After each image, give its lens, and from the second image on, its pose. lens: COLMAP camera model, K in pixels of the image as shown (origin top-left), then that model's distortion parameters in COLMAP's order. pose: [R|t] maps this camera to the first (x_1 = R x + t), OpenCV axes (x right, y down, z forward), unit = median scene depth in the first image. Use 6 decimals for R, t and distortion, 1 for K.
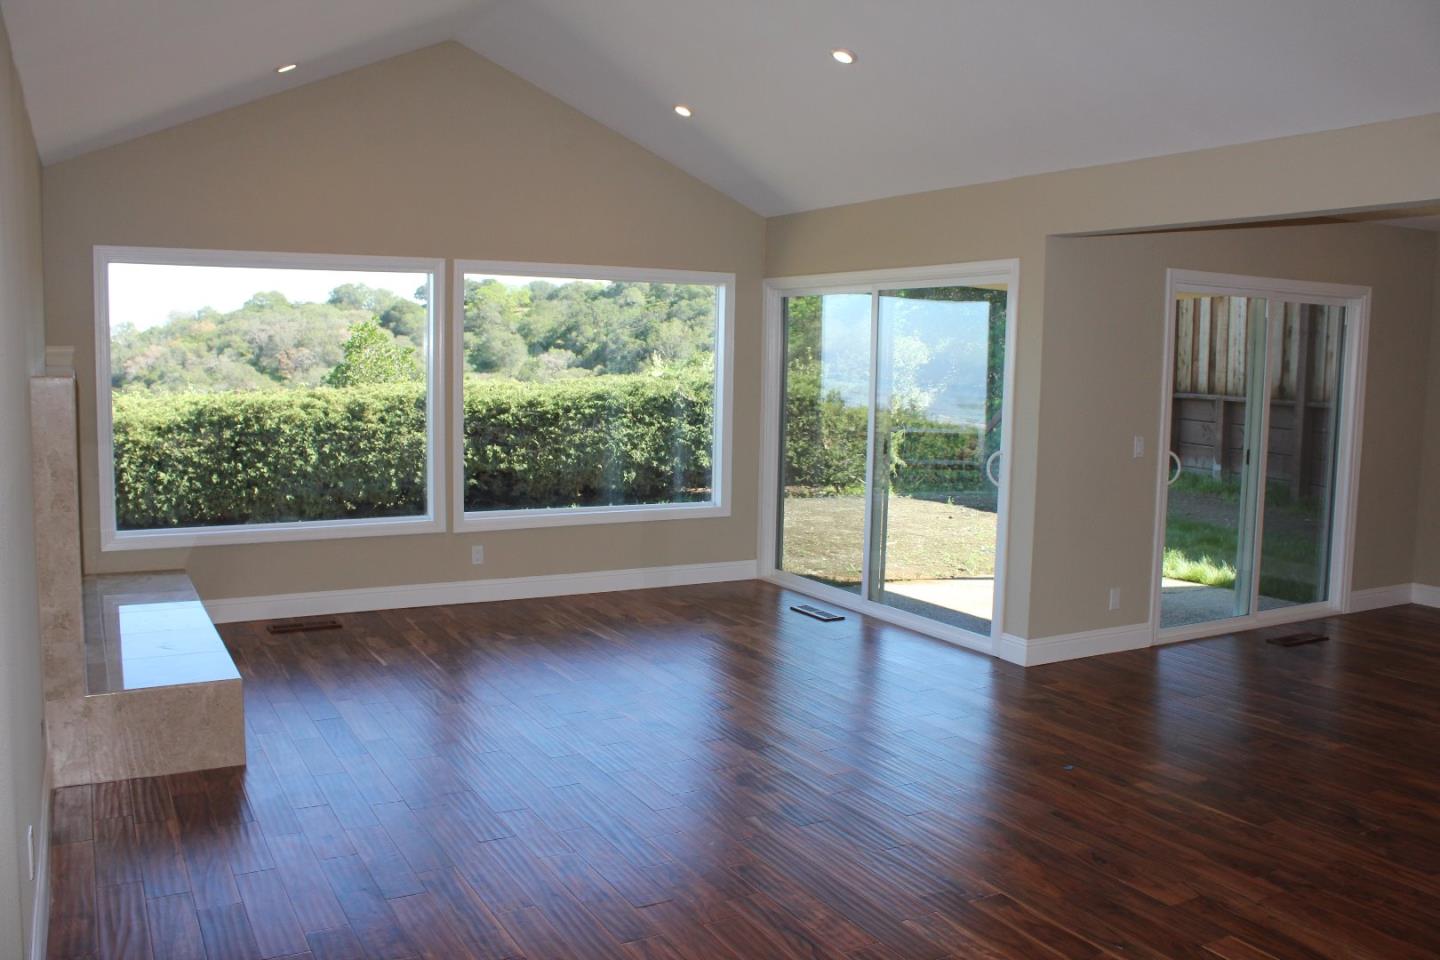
lens RADIAL K [[1210.2, 0, 720.0], [0, 1210.2, 480.0], [0, 0, 1]] dist [-0.178682, 0.175544]
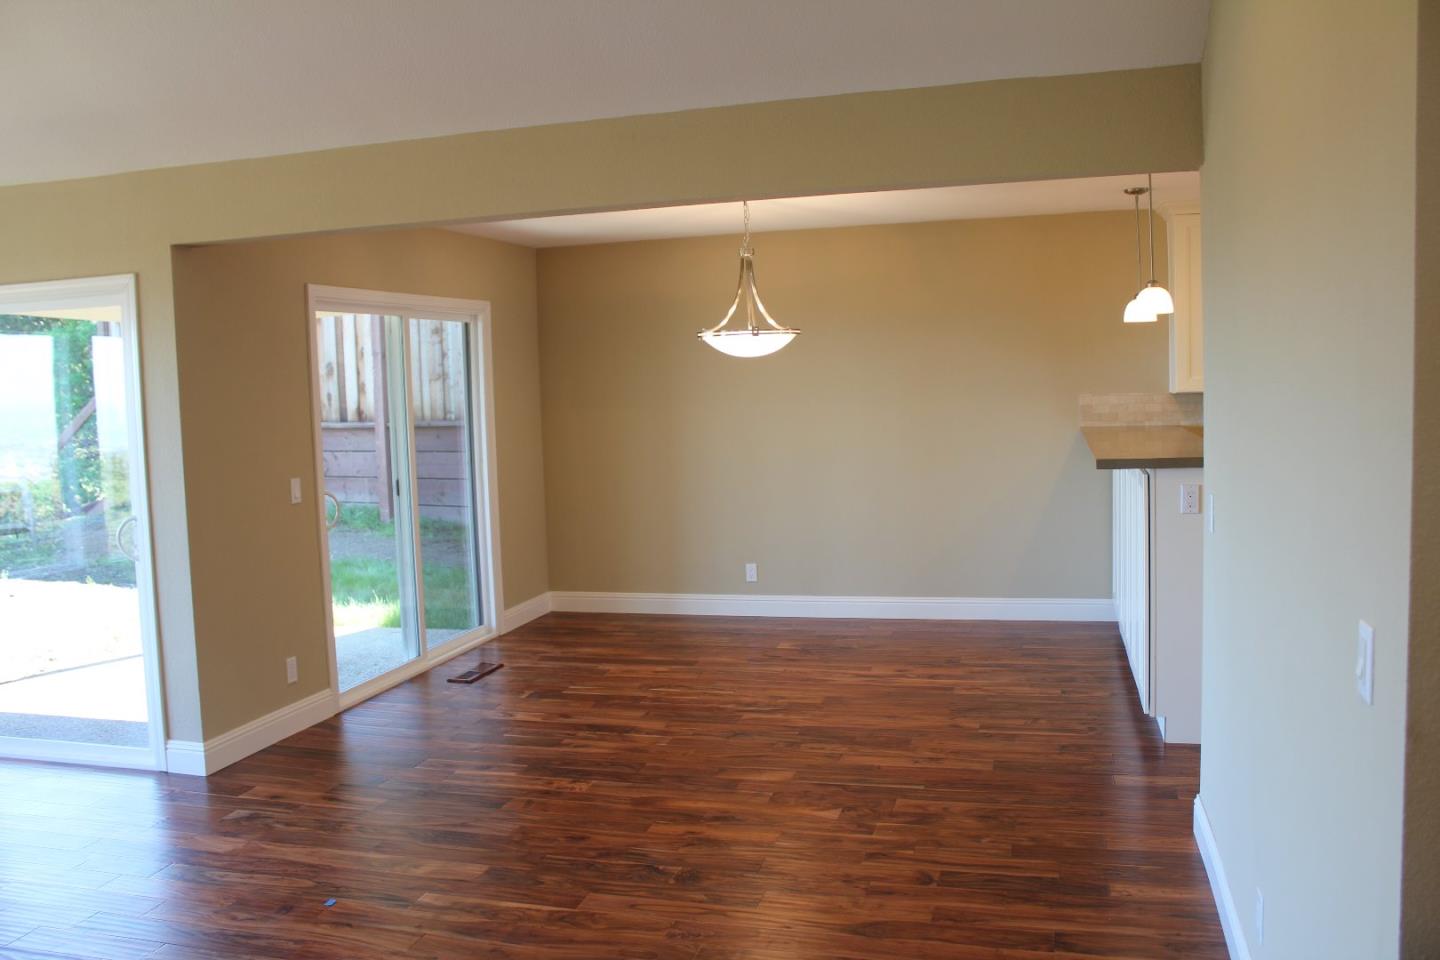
lens RADIAL K [[1210.2, 0, 720.0], [0, 1210.2, 480.0], [0, 0, 1]] dist [-0.178682, 0.175544]
pose [[0.706201, -0.104107, 0.700315, -0.032593], [0.120852, 0.992339, 0.025651, -0.021487], [-0.697620, 0.066520, 0.713373, 0.171941]]
